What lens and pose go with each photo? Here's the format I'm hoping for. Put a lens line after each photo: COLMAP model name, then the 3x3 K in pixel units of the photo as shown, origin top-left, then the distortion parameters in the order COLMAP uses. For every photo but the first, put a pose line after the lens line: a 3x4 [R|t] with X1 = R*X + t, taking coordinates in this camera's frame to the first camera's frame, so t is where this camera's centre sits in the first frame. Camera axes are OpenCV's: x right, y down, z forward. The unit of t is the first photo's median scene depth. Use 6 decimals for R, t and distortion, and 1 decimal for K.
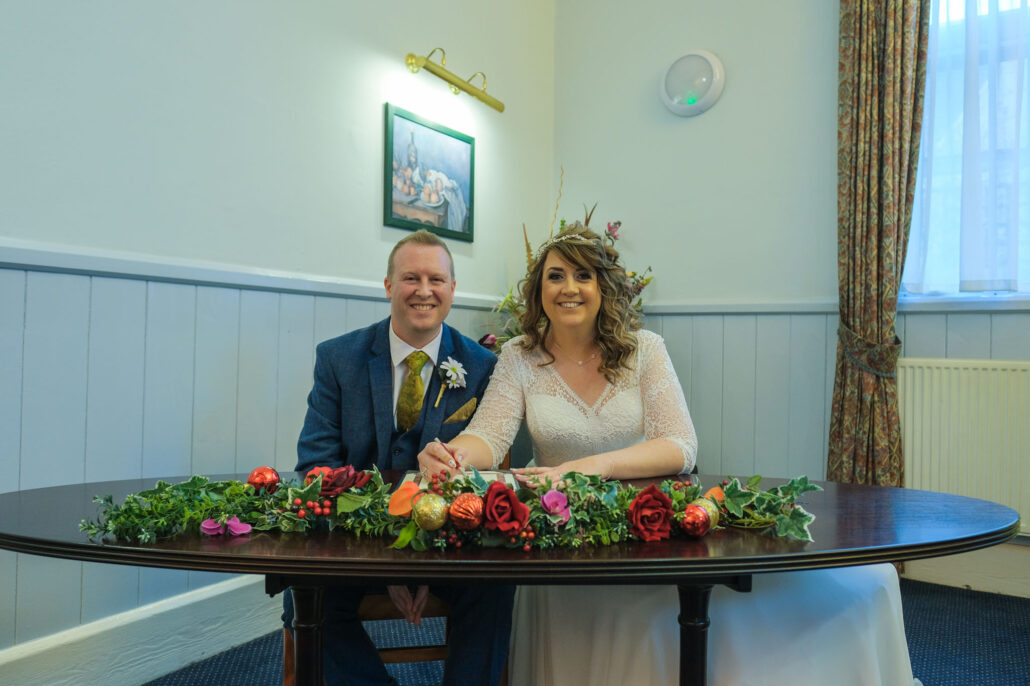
lens RADIAL K [[727.3, 0, 515.0], [0, 727.3, 343.0], [0, 0, 1]] dist [-0.003293, -0.000819]
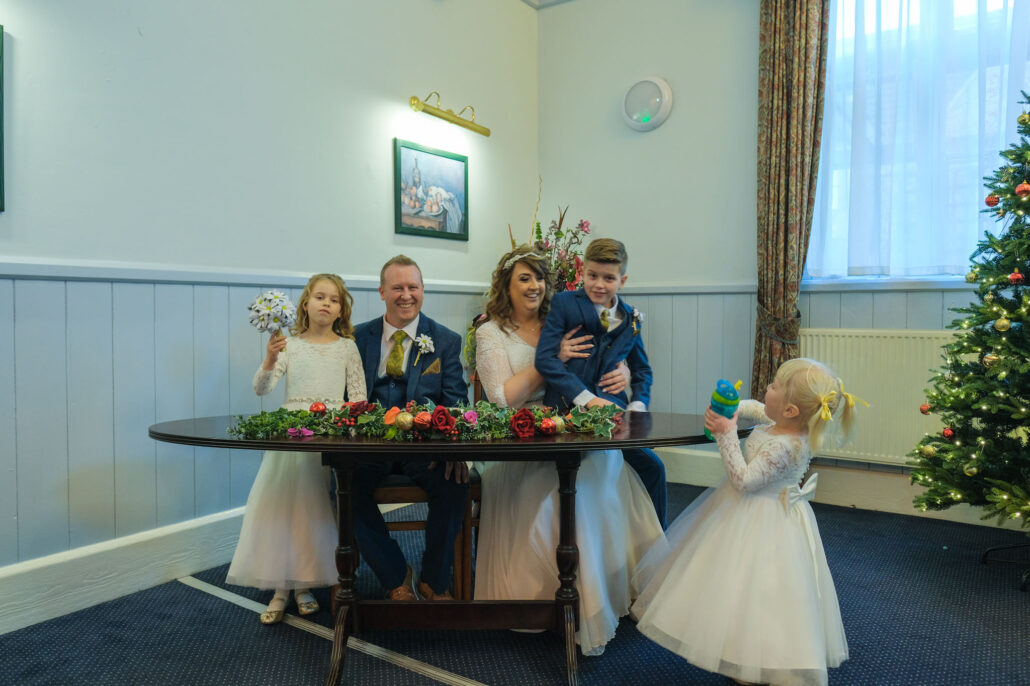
lens RADIAL K [[727.3, 0, 515.0], [0, 727.3, 343.0], [0, 0, 1]] dist [-0.003293, -0.000819]
pose [[0.999011, -0.014628, -0.041979, 0.082120], [0.016459, 0.998913, 0.043600, -0.017734], [0.041296, -0.044248, 0.998167, -0.287522]]
